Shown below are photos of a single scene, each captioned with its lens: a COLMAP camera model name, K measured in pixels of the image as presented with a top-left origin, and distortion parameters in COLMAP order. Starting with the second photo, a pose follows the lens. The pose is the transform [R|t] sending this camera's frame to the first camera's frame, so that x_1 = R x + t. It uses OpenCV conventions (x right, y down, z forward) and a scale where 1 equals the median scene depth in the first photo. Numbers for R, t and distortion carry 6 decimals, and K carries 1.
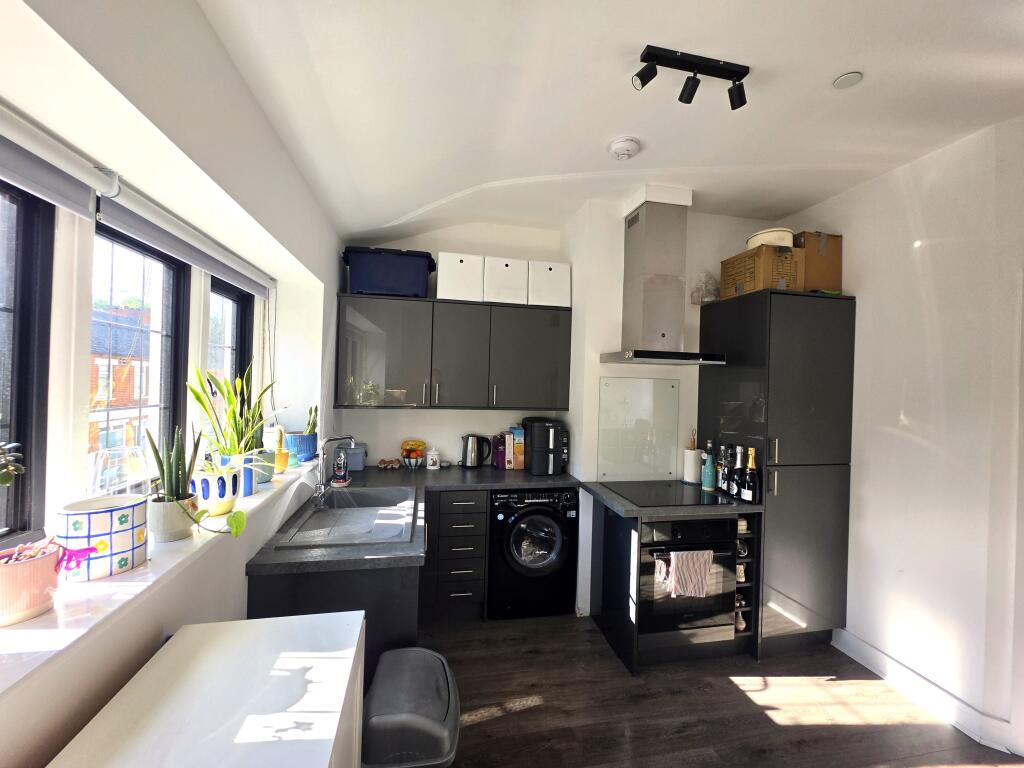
lens RADIAL K [[408.8, 0, 512.0], [0, 408.8, 384.0], [0, 0, 1]] dist [-0.000408, -0.000233]
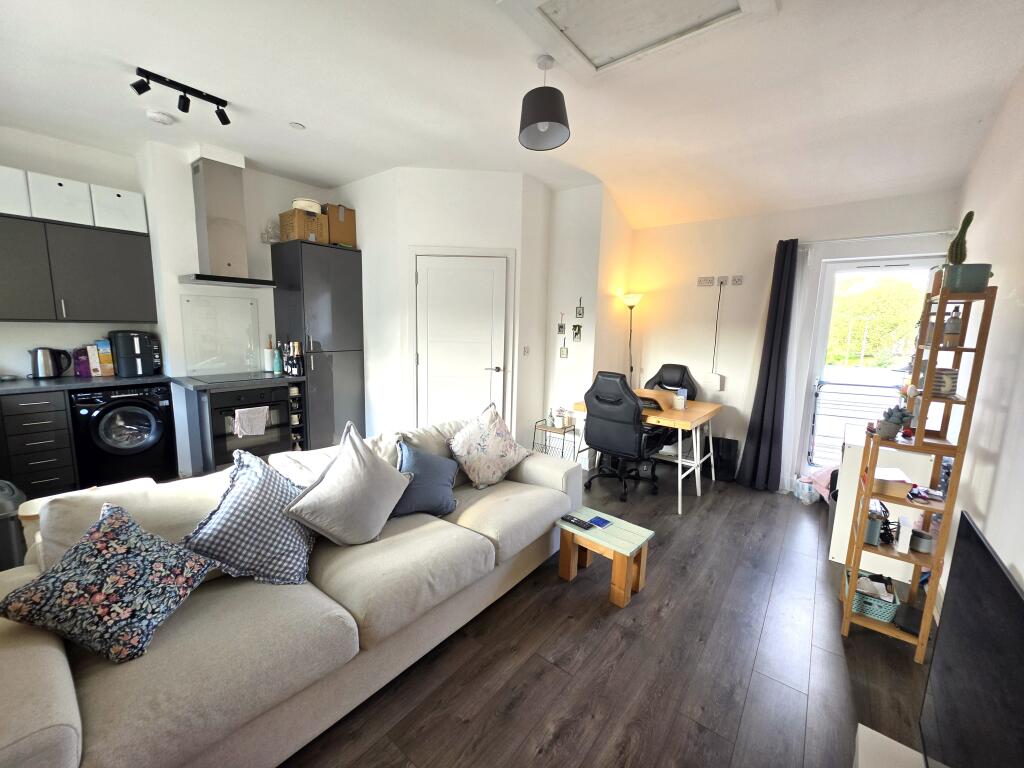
lens RADIAL K [[408.8, 0, 512.0], [0, 408.8, 384.0], [0, 0, 1]] dist [-0.000408, -0.000233]
pose [[0.766326, -0.102479, 0.634225, 0.172153], [-0.002335, 0.986745, 0.162261, 0.048088], [-0.642447, -0.125826, 0.755930, -0.657679]]
